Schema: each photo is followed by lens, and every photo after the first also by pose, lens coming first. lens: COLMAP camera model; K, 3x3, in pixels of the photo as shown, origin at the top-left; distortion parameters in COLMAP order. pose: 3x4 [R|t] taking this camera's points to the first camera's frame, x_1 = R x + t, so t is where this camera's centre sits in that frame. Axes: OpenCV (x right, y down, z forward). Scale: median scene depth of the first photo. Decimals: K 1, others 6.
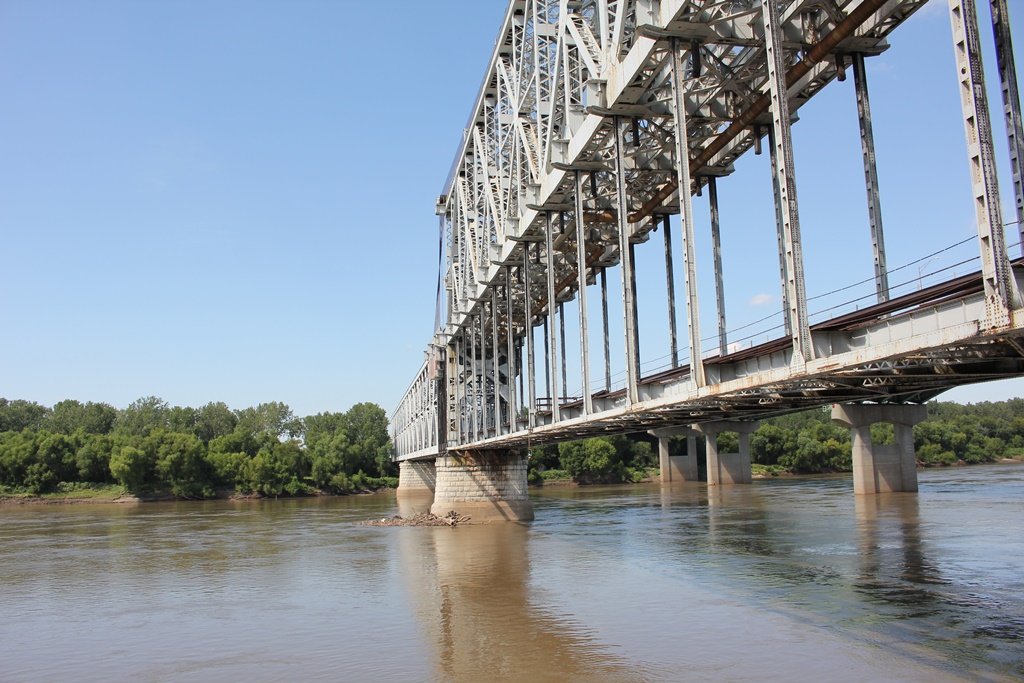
lens RADIAL K [[853.0, 0, 508.8], [0, 853.0, 344.9], [0, 0, 1]] dist [-0.148775, 0.112821]
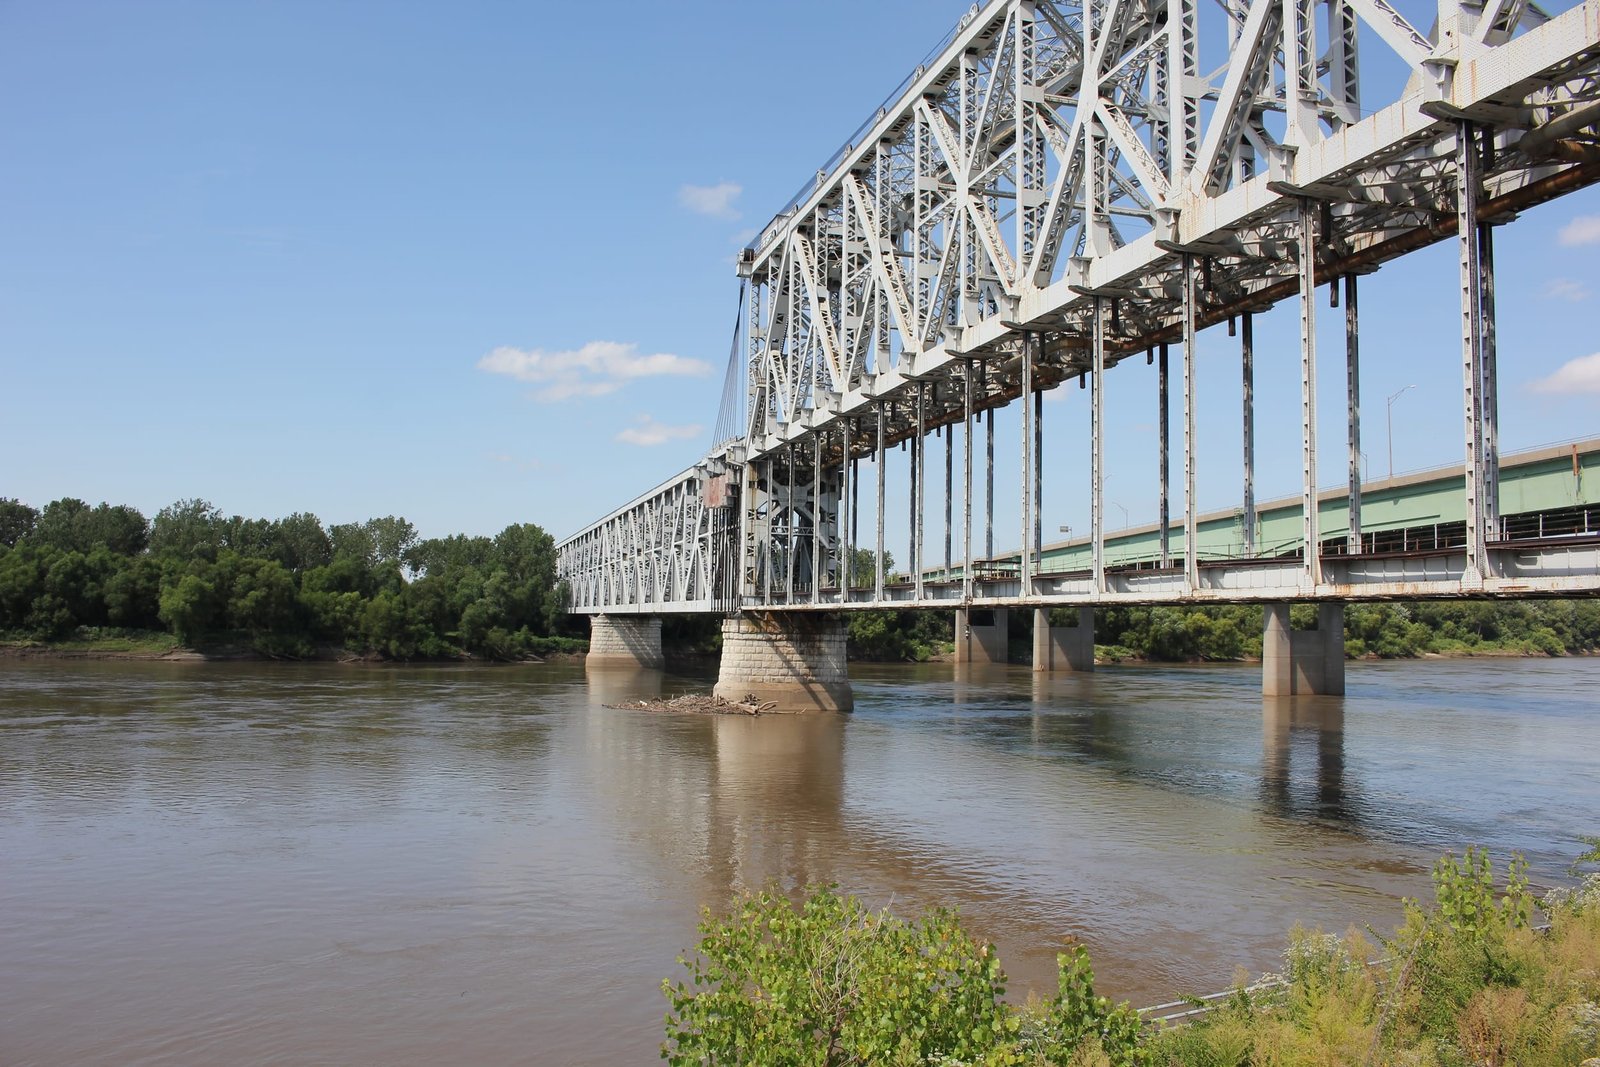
lens RADIAL K [[1321.4, 0, 788.4], [0, 1321.4, 536.3], [0, 0, 1]] dist [-0.153211, 0.126413]
pose [[0.994513, 0.052634, 0.090406, -0.074888], [-0.059179, 0.995698, 0.071304, -0.010887], [-0.086264, -0.076263, 0.993349, -0.058081]]
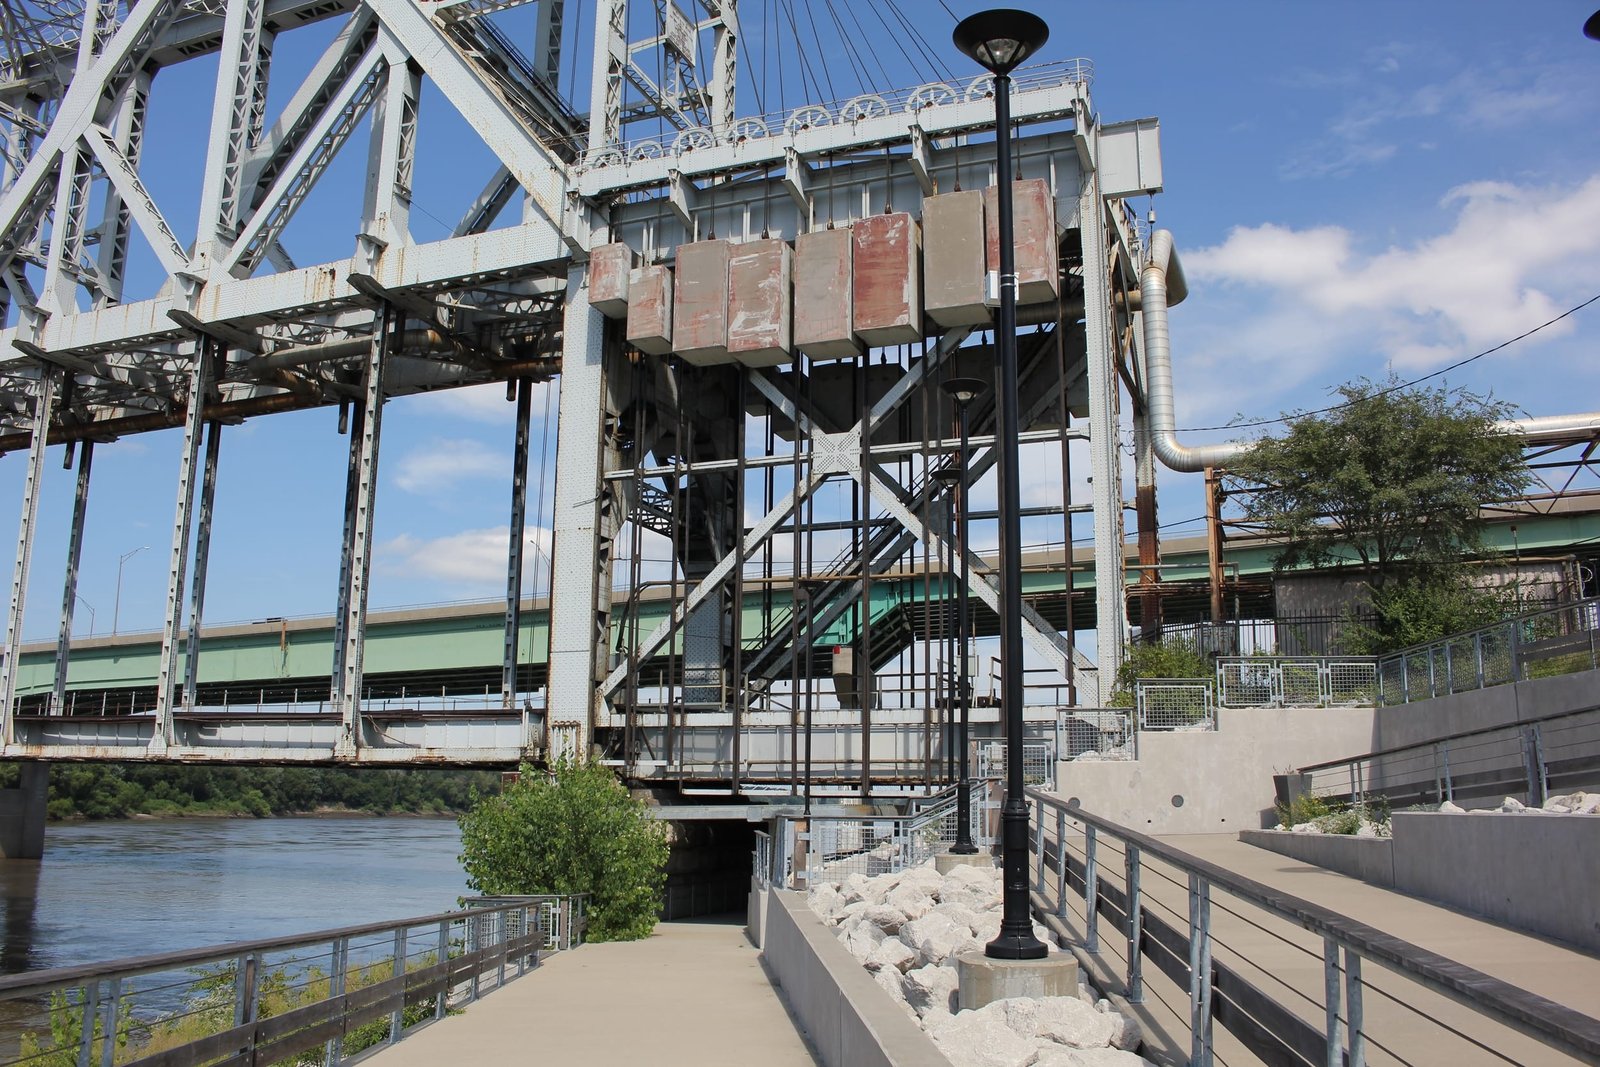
lens RADIAL K [[1332.9, 0, 795.1], [0, 1332.9, 538.8], [0, 0, 1]] dist [-0.148775, 0.112821]
pose [[0.526138, 0.202658, 0.825899, -0.080668], [-0.145294, 0.978332, -0.147502, -0.013895], [-0.837895, -0.042392, 0.544182, -0.076246]]
